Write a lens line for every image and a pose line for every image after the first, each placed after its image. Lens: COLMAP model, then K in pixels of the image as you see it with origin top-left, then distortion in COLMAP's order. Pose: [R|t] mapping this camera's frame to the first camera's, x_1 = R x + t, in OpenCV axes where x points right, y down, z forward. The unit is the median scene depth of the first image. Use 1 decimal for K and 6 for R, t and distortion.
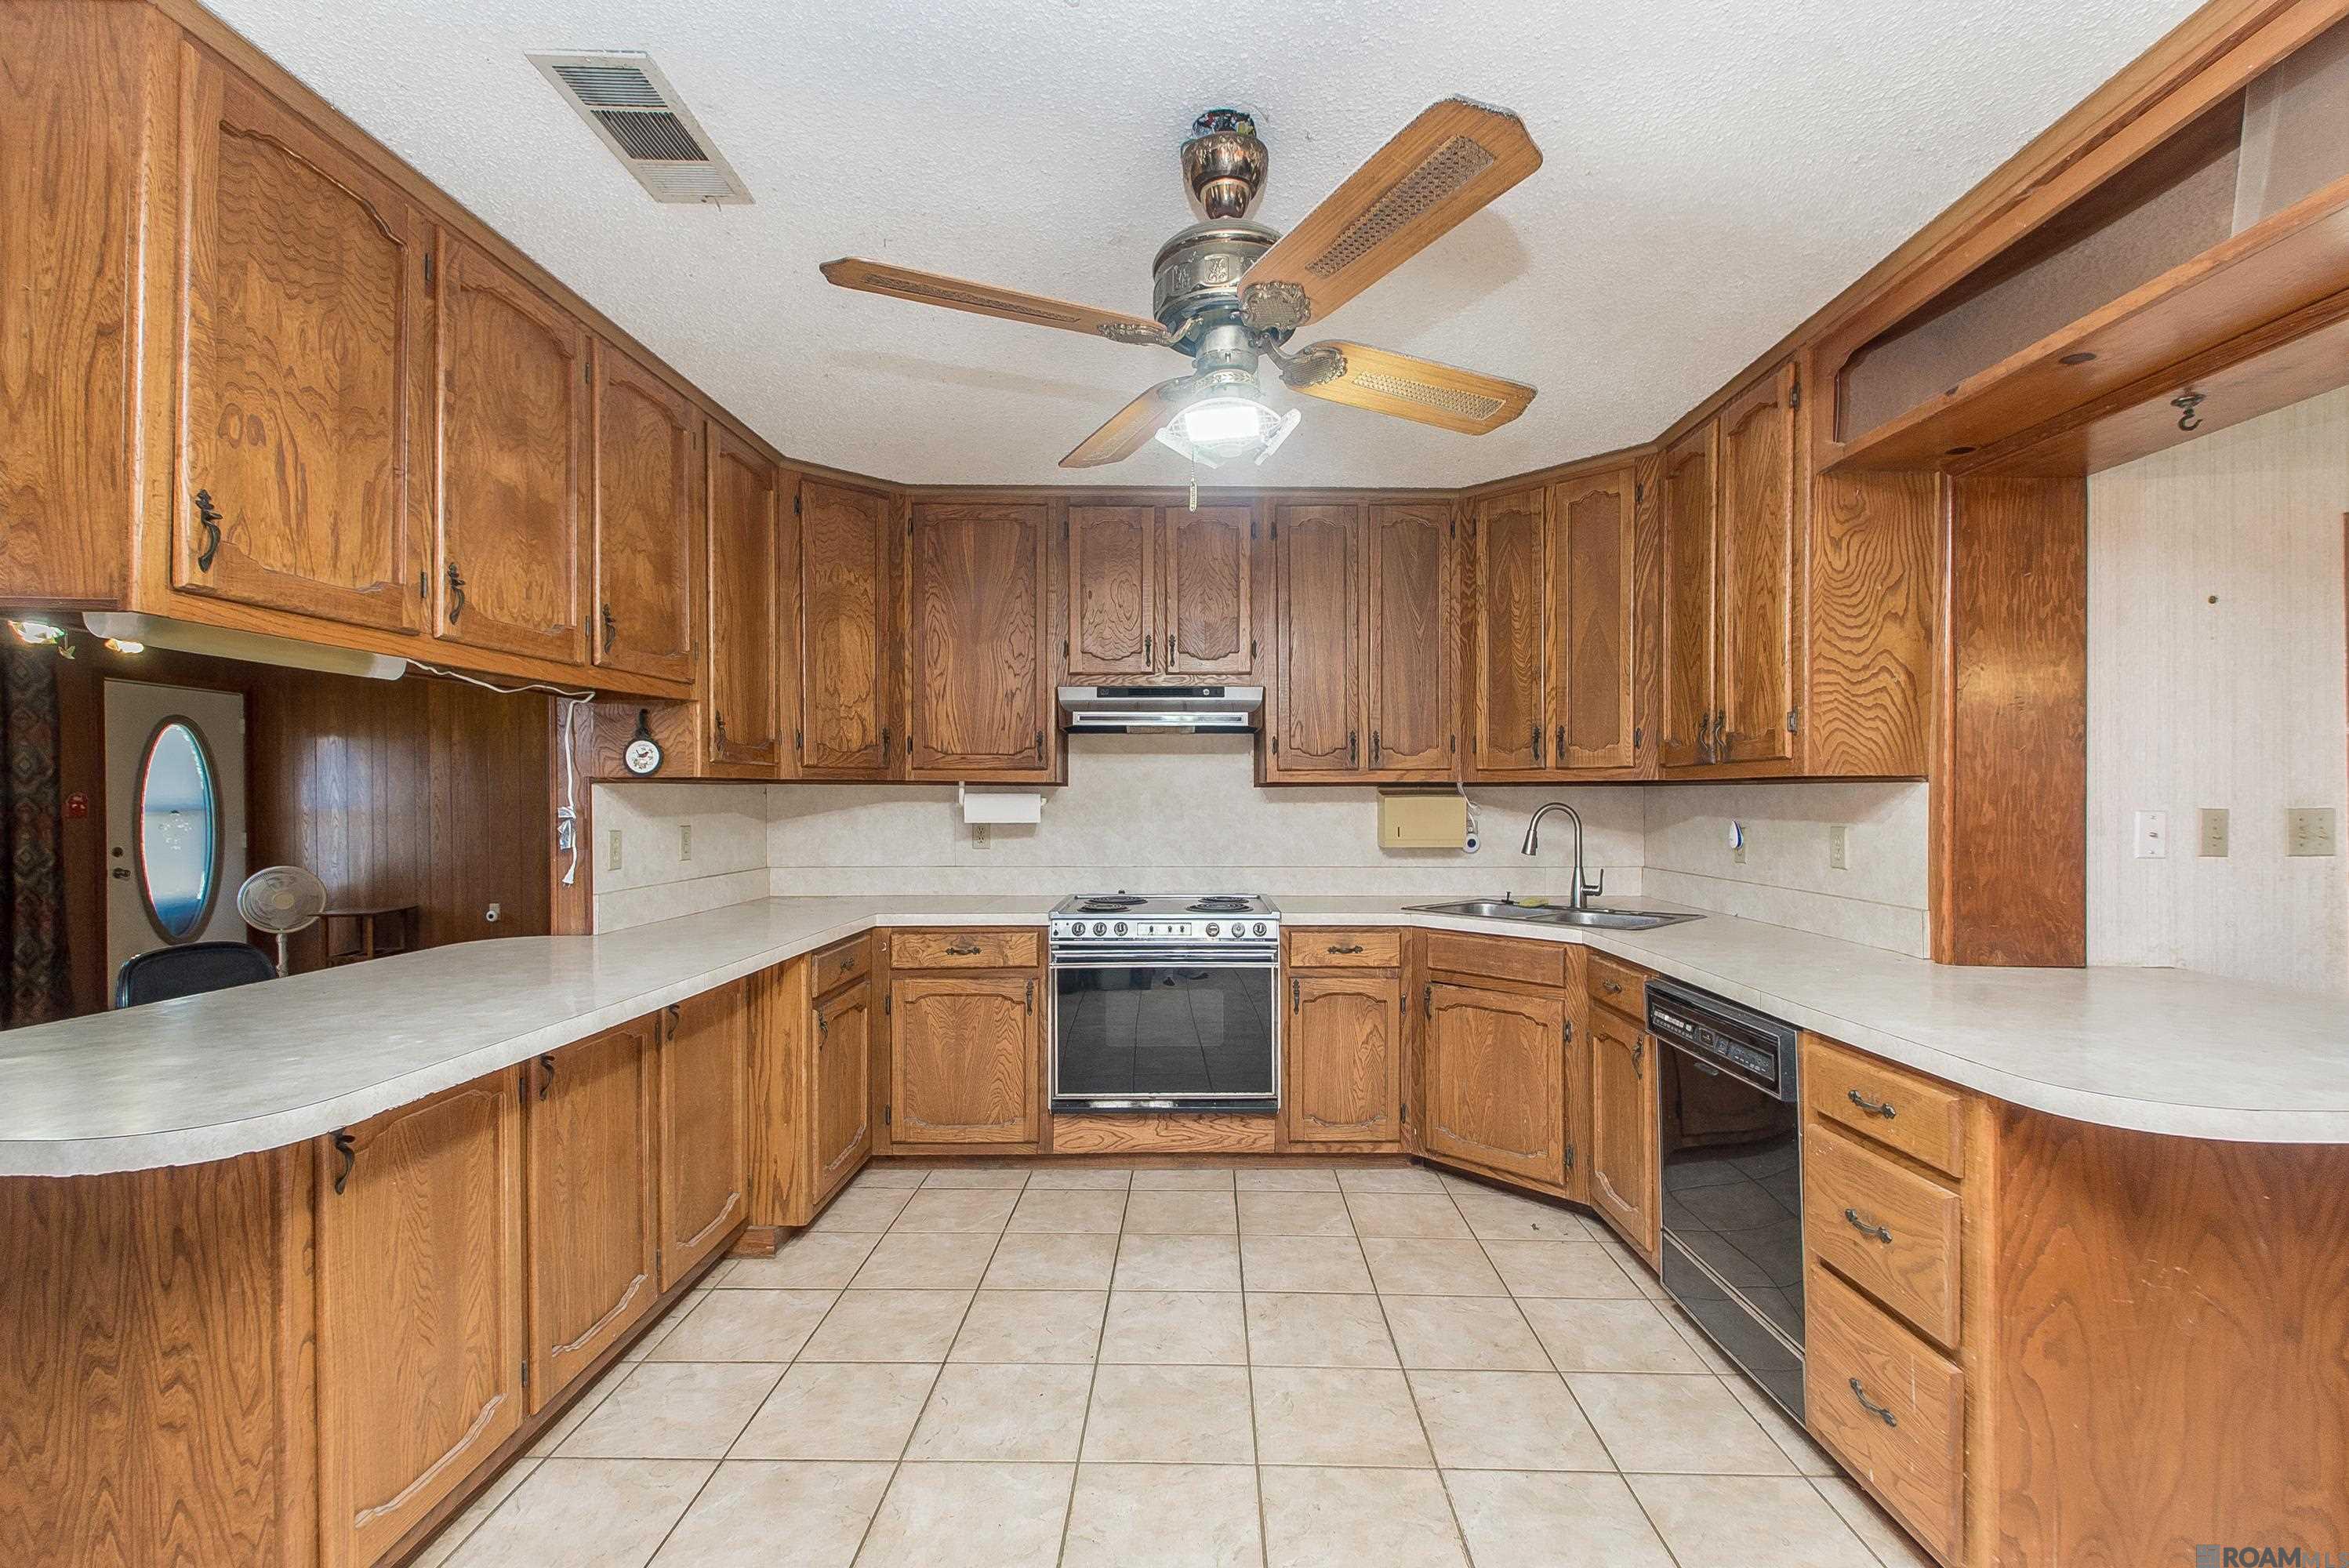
lens RADIAL K [[1039.0, 0, 1170.9], [0, 1039.0, 799.9], [0, 0, 1]] dist [0.001923, -0.000596]
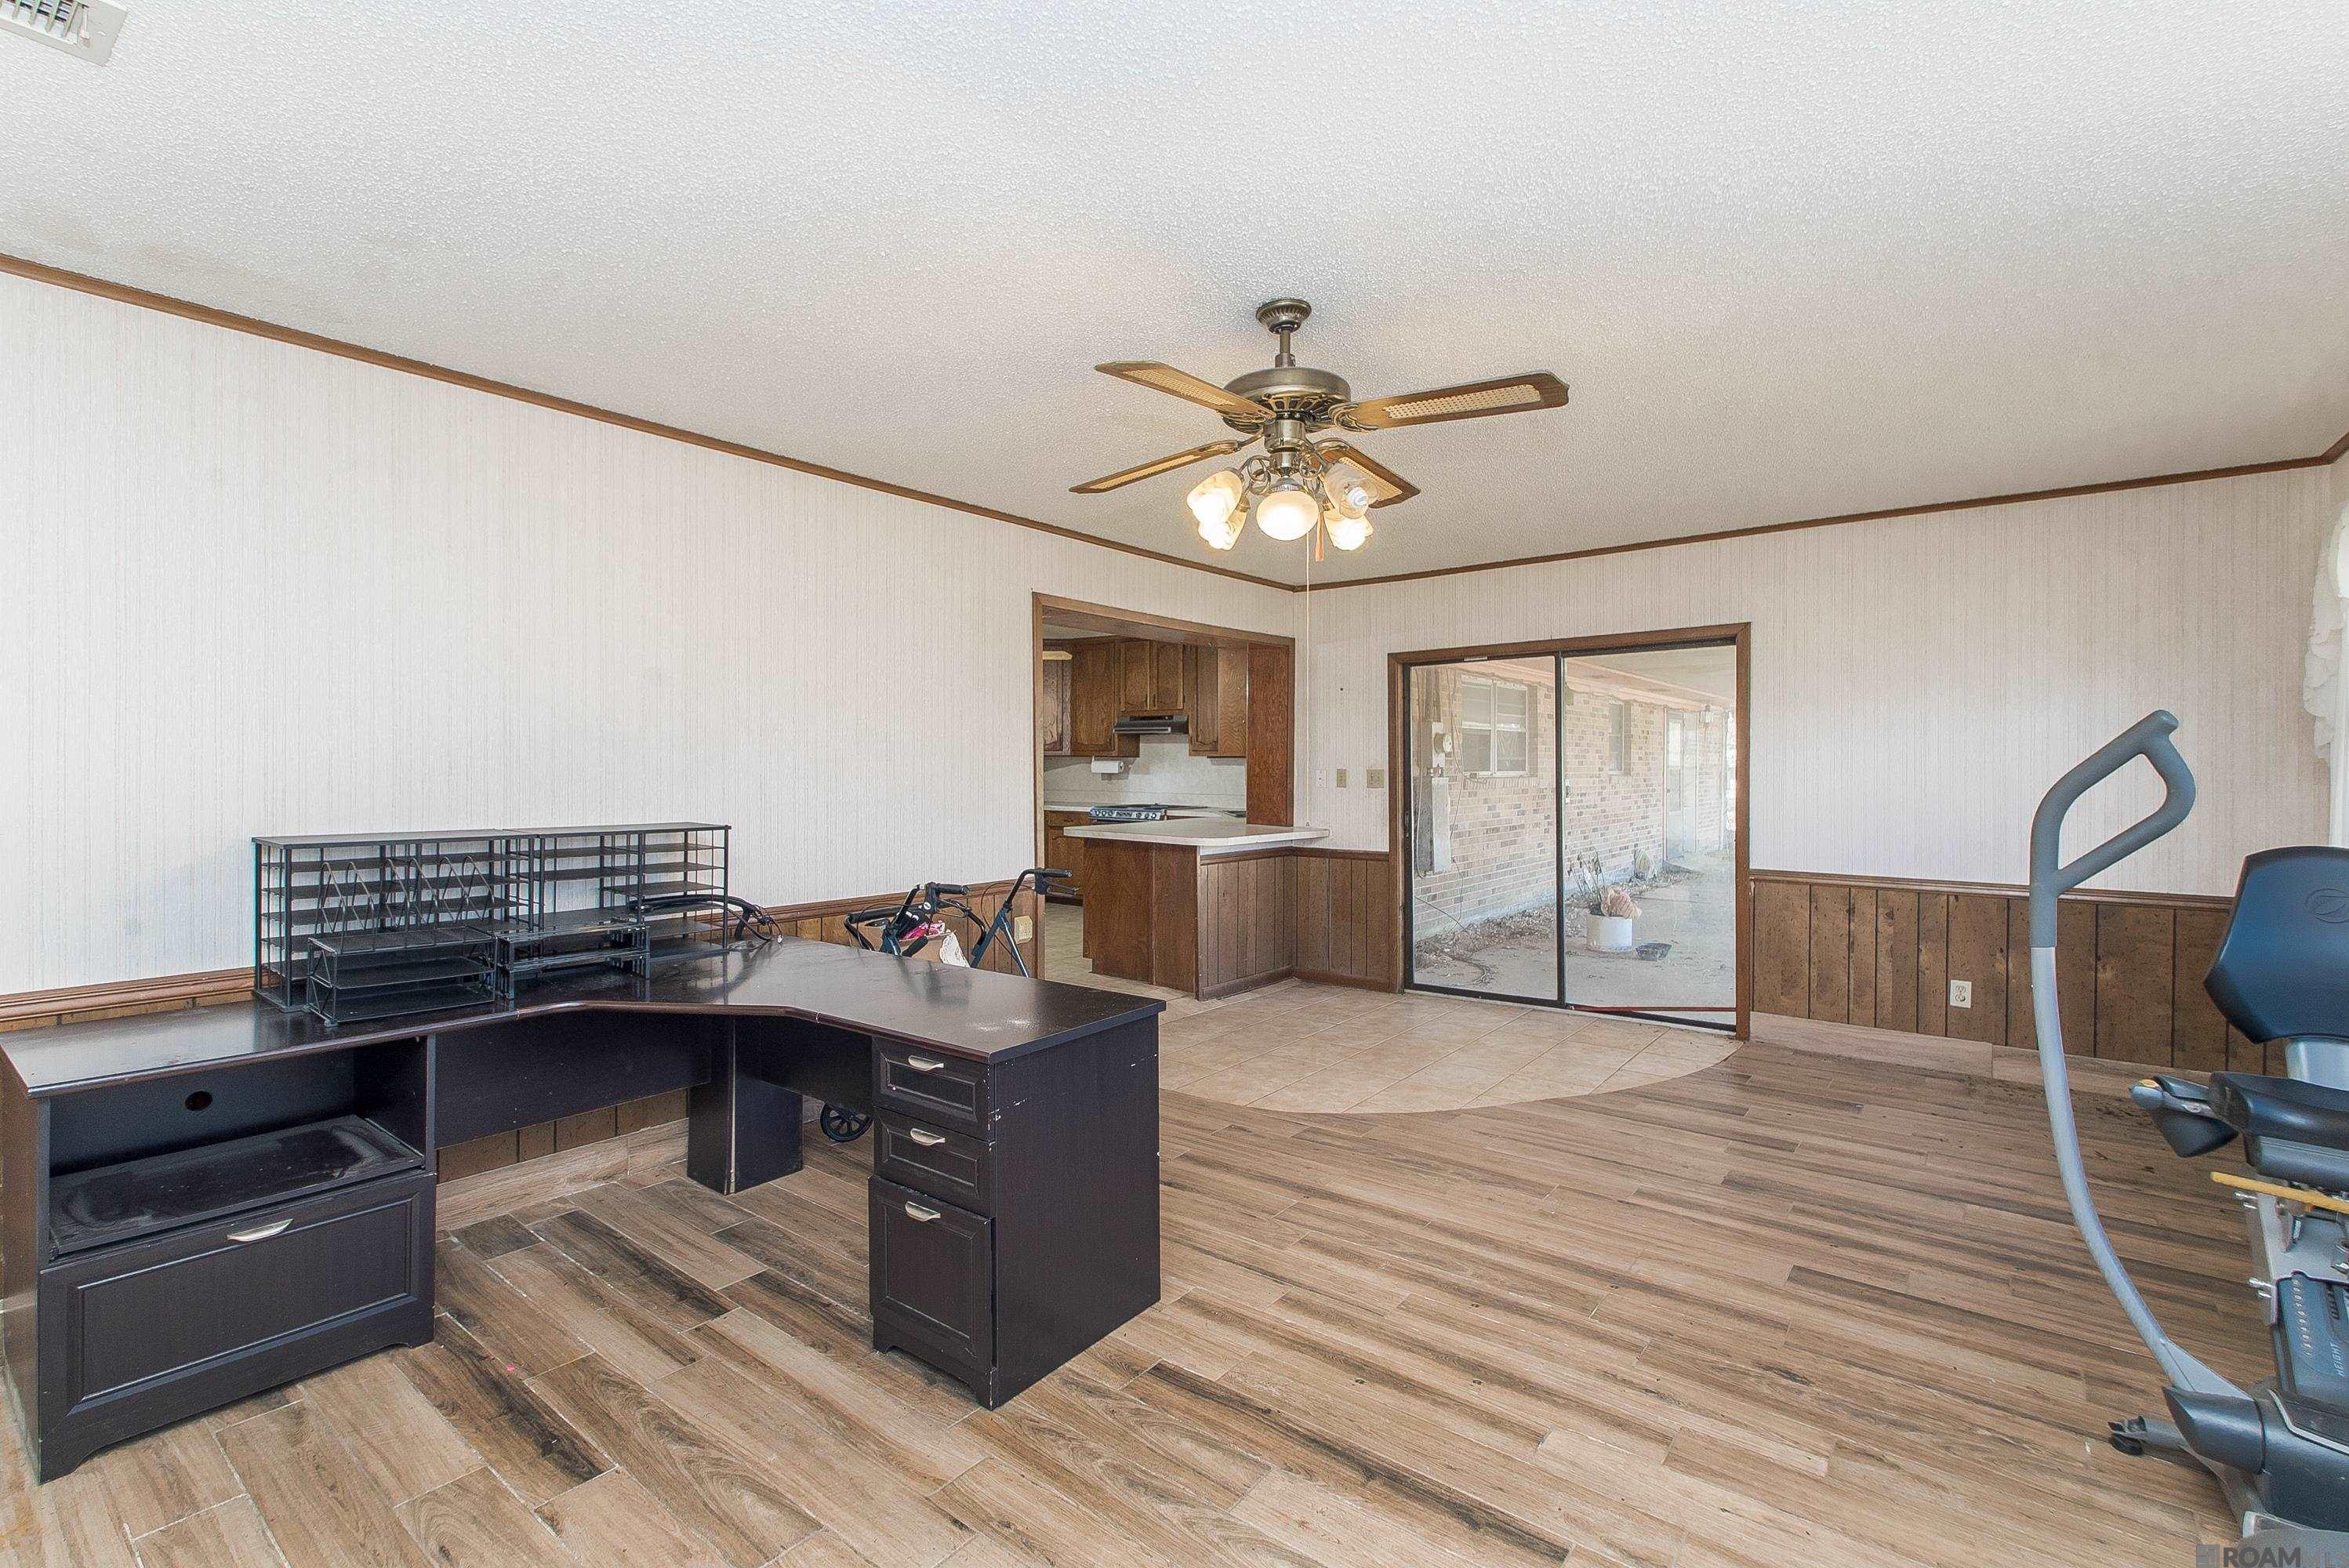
lens RADIAL K [[1031.7, 0, 1174.5], [0, 1031.7, 784.0], [0, 0, 1]] dist [0.008516, -0.000449]
pose [[0.803621, 0.016868, -0.594902, 1.570197], [-0.004323, 0.999737, 0.022507, -0.006926], [0.595125, -0.015516, 0.803483, -0.946023]]
